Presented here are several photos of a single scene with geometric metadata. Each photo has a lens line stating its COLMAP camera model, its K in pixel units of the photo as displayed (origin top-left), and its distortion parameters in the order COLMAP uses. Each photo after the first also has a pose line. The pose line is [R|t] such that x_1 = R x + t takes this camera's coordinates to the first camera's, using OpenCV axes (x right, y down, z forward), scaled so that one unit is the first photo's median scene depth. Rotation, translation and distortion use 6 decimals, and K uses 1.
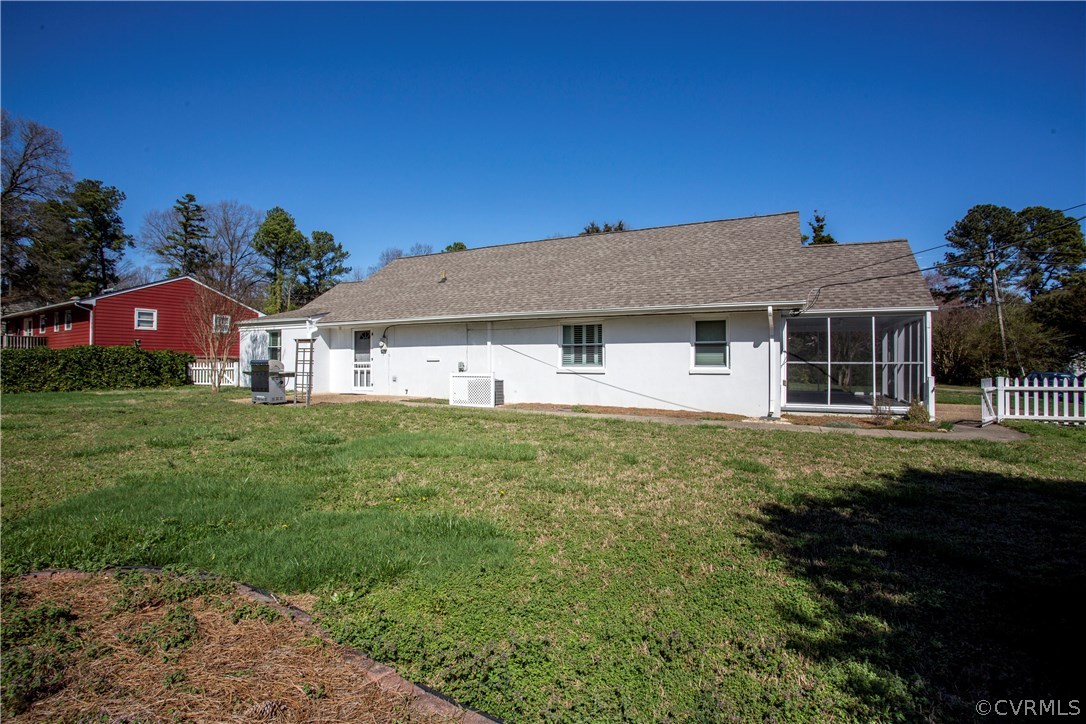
lens RADIAL K [[525.7, 0, 535.5], [0, 525.7, 341.5], [0, 0, 1]] dist [-0.003037, 0.000016]
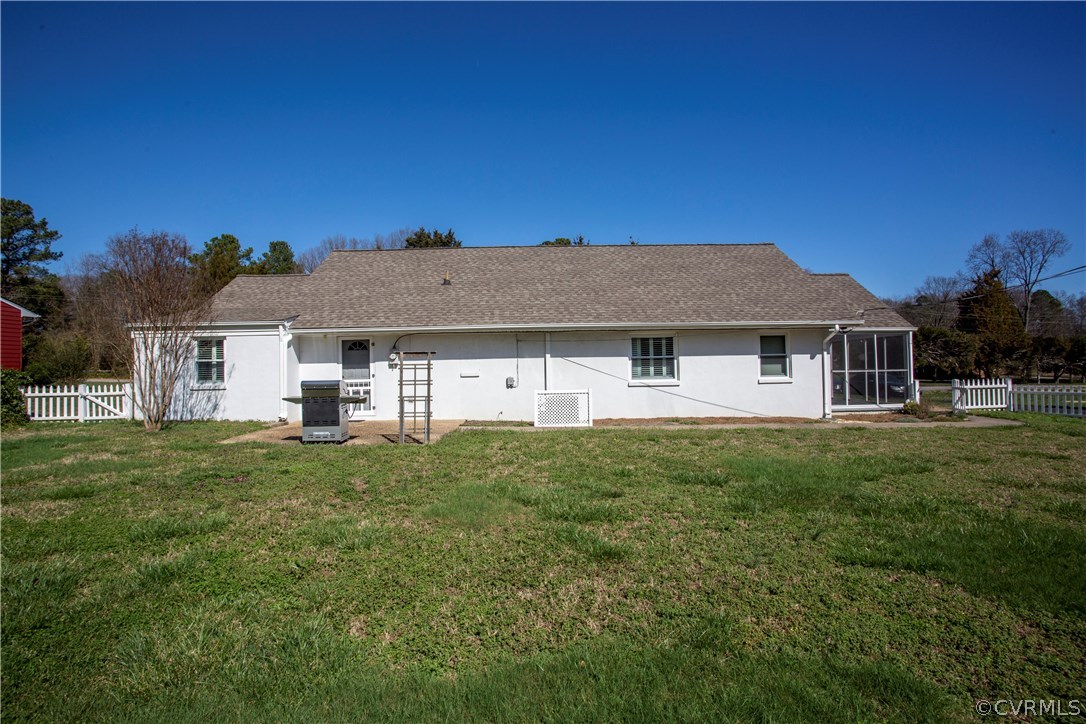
lens RADIAL K [[511.4, 0, 528.0], [0, 511.4, 355.4], [0, 0, 1]] dist [-0.014226, 0.000835]
pose [[0.885418, -0.003033, 0.464787, -0.566292], [-0.001836, 0.999948, 0.010023, -0.006456], [-0.464793, -0.009728, 0.885366, 0.249734]]
